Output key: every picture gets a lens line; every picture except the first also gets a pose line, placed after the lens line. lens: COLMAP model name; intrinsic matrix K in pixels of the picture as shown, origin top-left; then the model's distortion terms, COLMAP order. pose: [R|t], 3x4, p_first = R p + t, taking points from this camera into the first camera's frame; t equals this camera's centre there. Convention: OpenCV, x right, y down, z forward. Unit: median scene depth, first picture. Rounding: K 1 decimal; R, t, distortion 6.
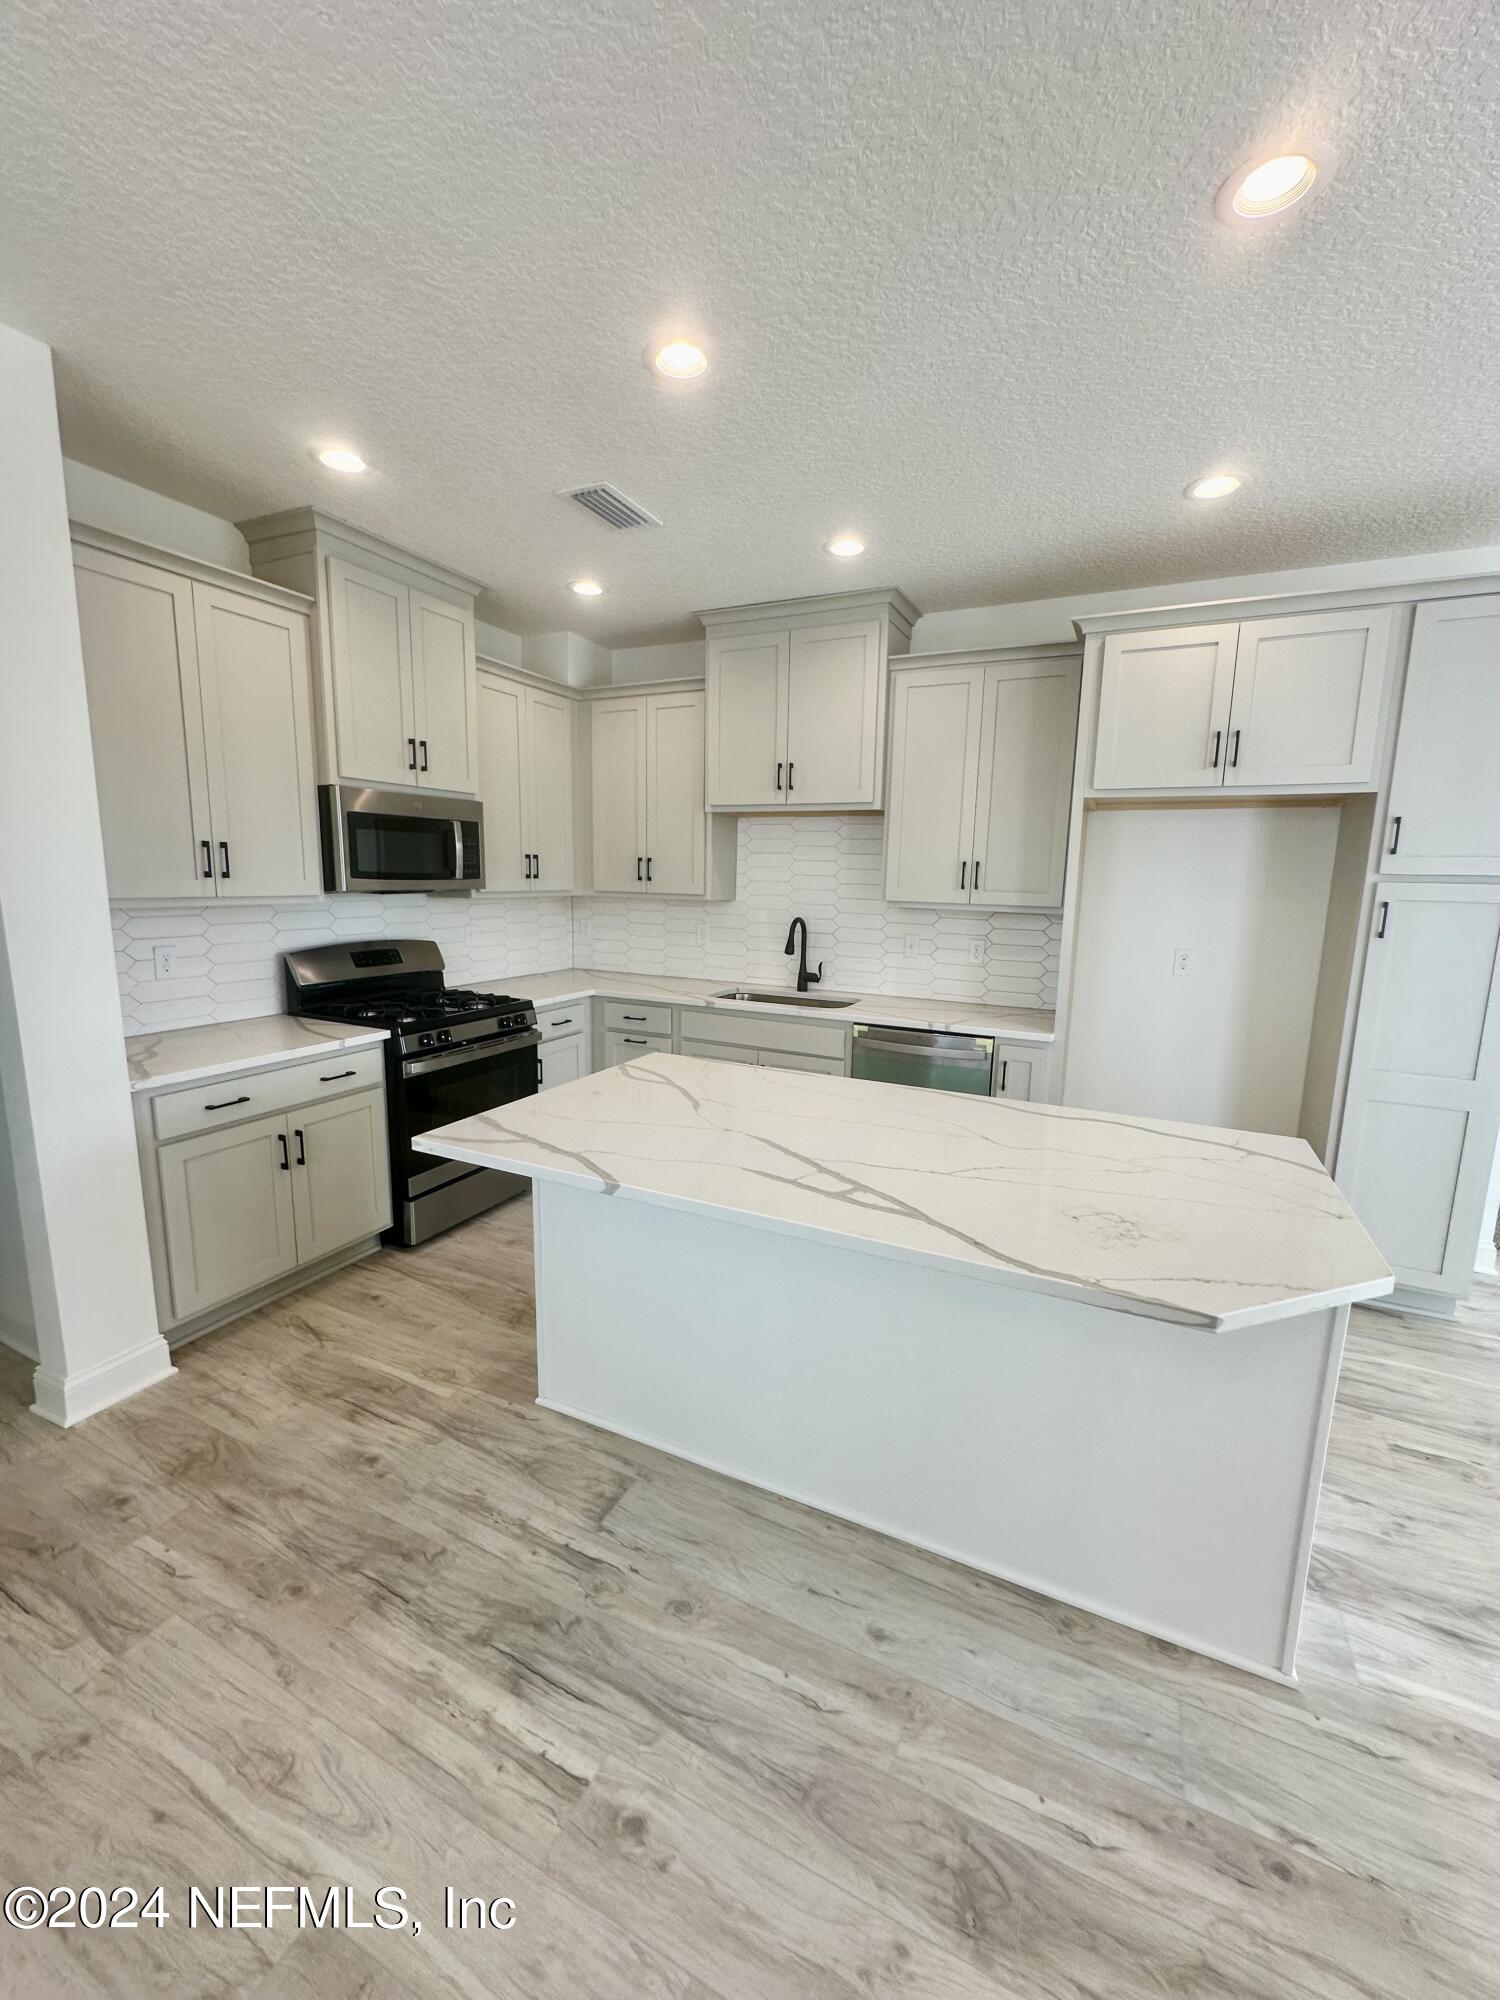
lens RADIAL K [[799.2, 0, 753.9], [0, 799.2, 1001.3], [0, 0, 1]] dist [-0.003859, 0.000346]
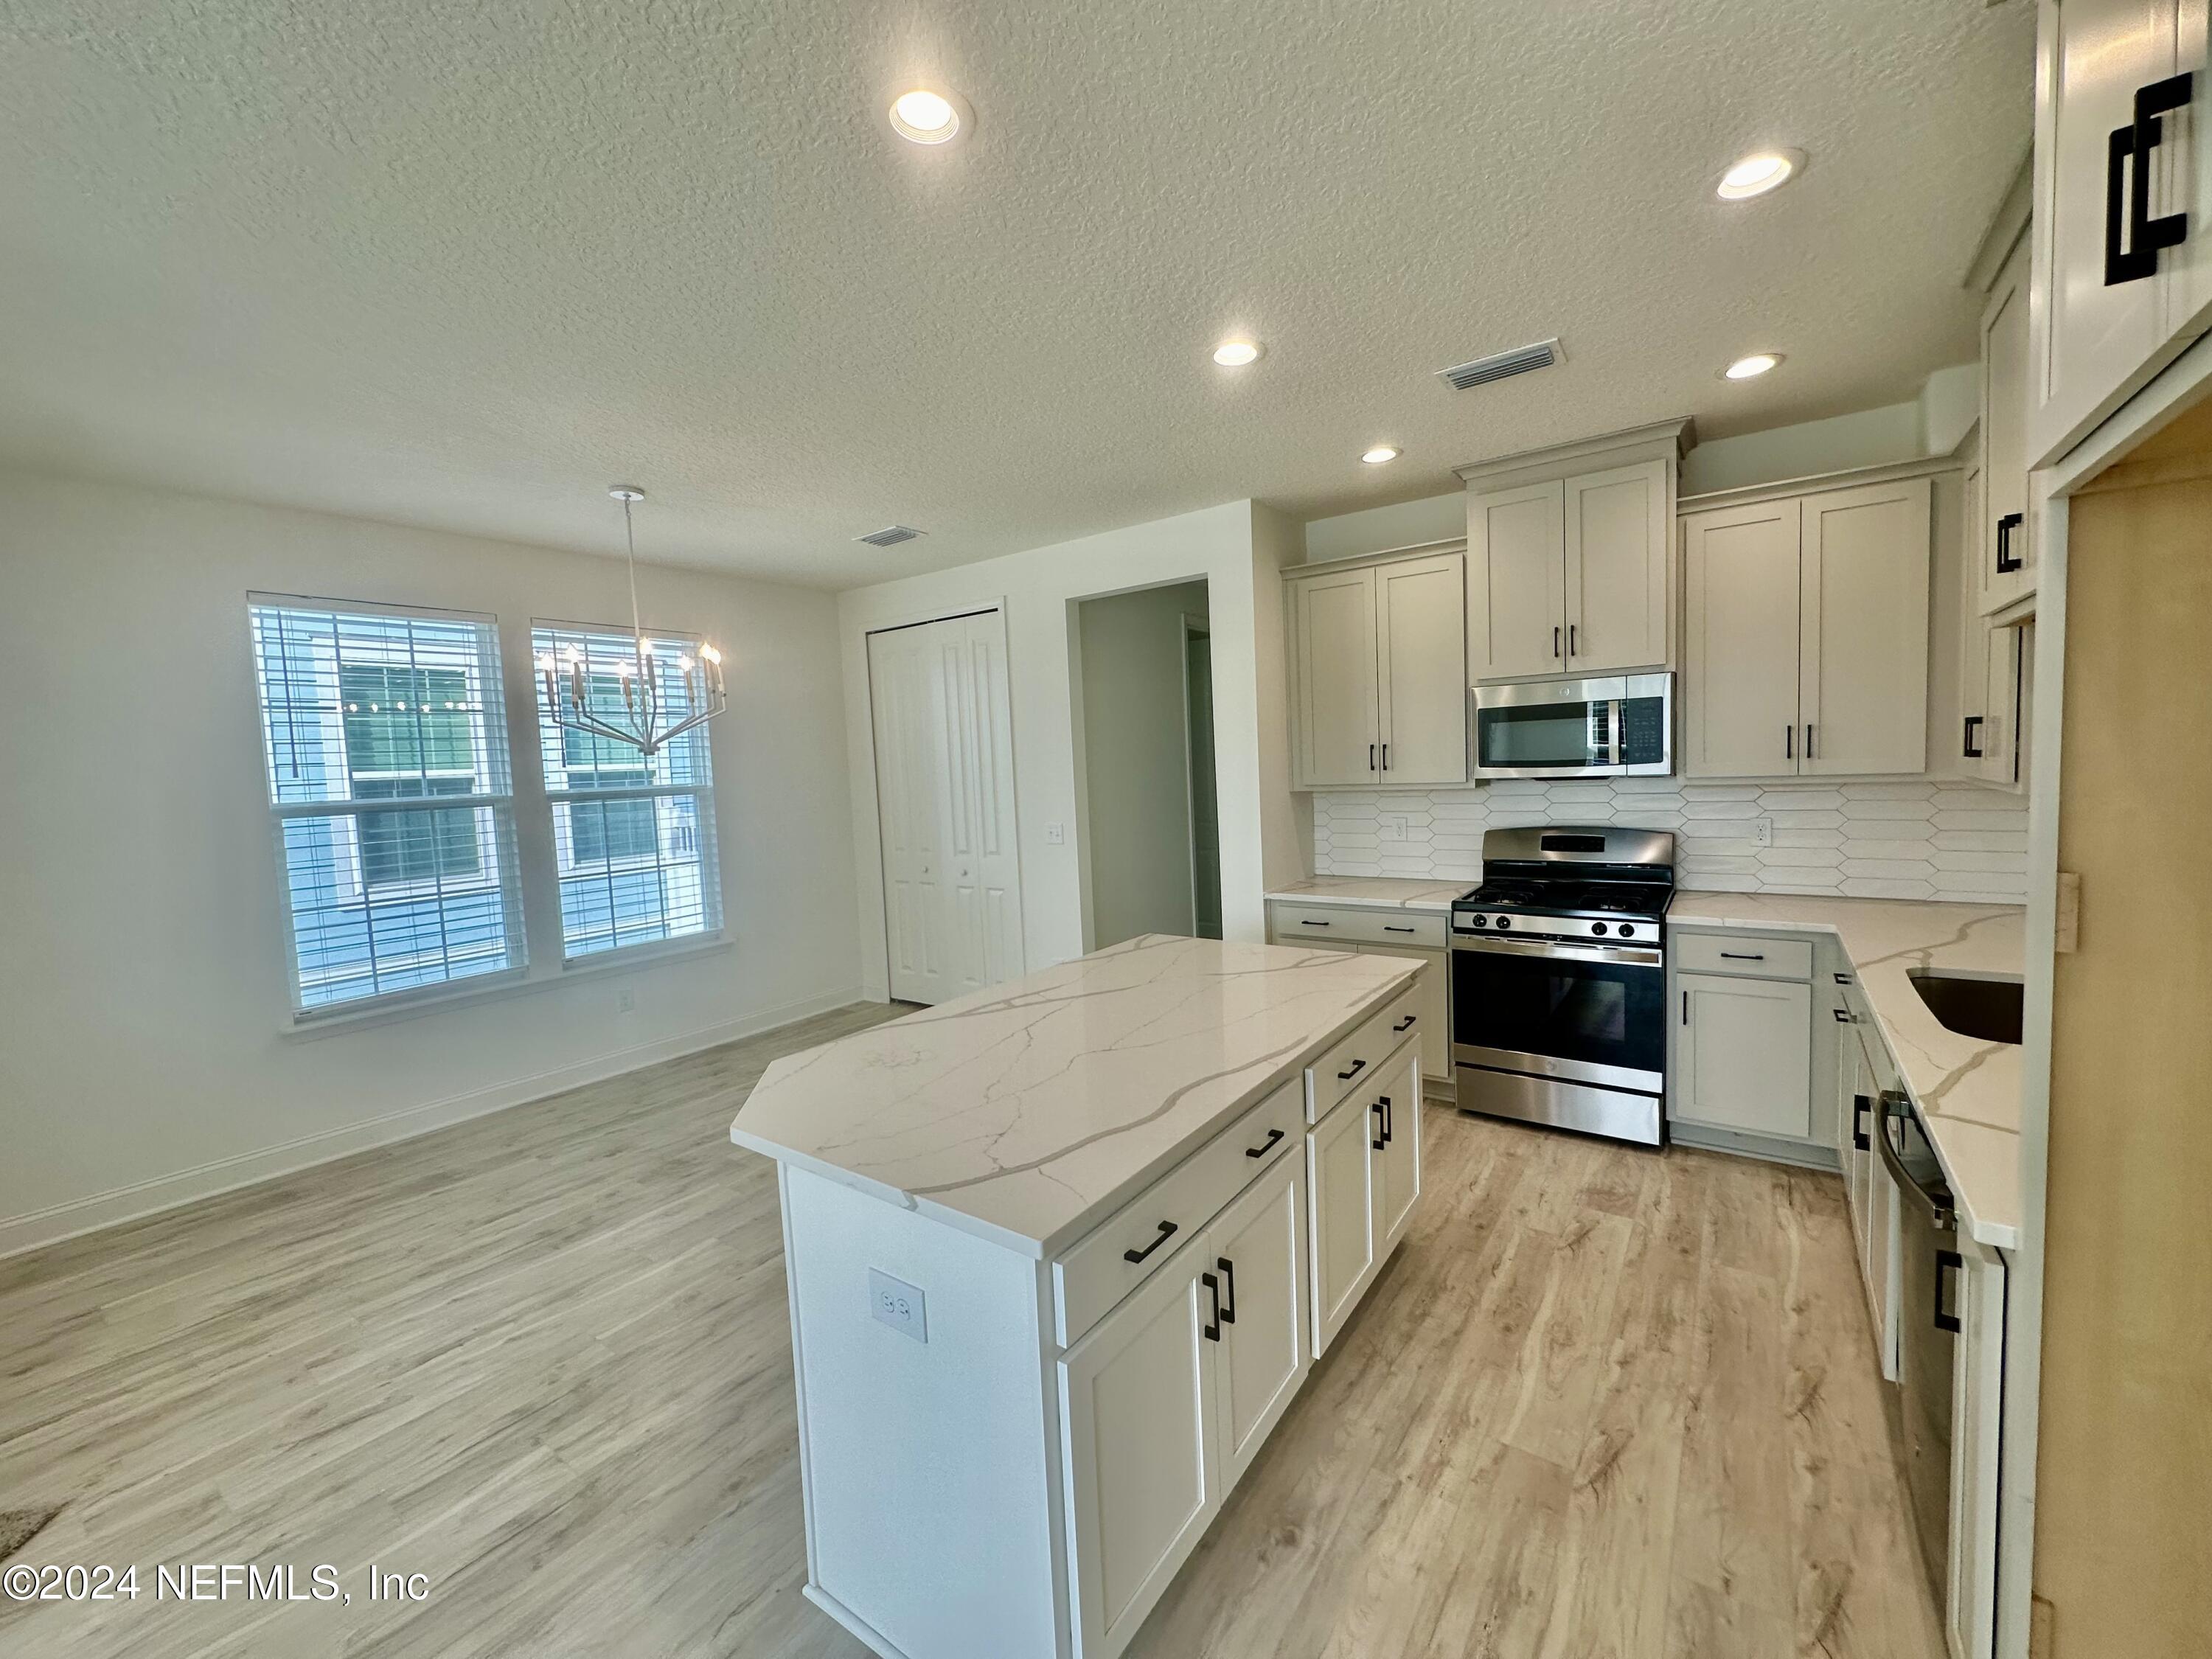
lens RADIAL K [[883.9, 0, 1113.9], [0, 883.9, 822.0], [0, 0, 1]] dist [-0.003859, 0.000346]
pose [[-0.171403, 0.056462, -0.983582, 0.766971], [-0.120373, 0.989676, 0.077789, -0.106449], [0.977820, 0.131730, -0.162837, 0.668212]]
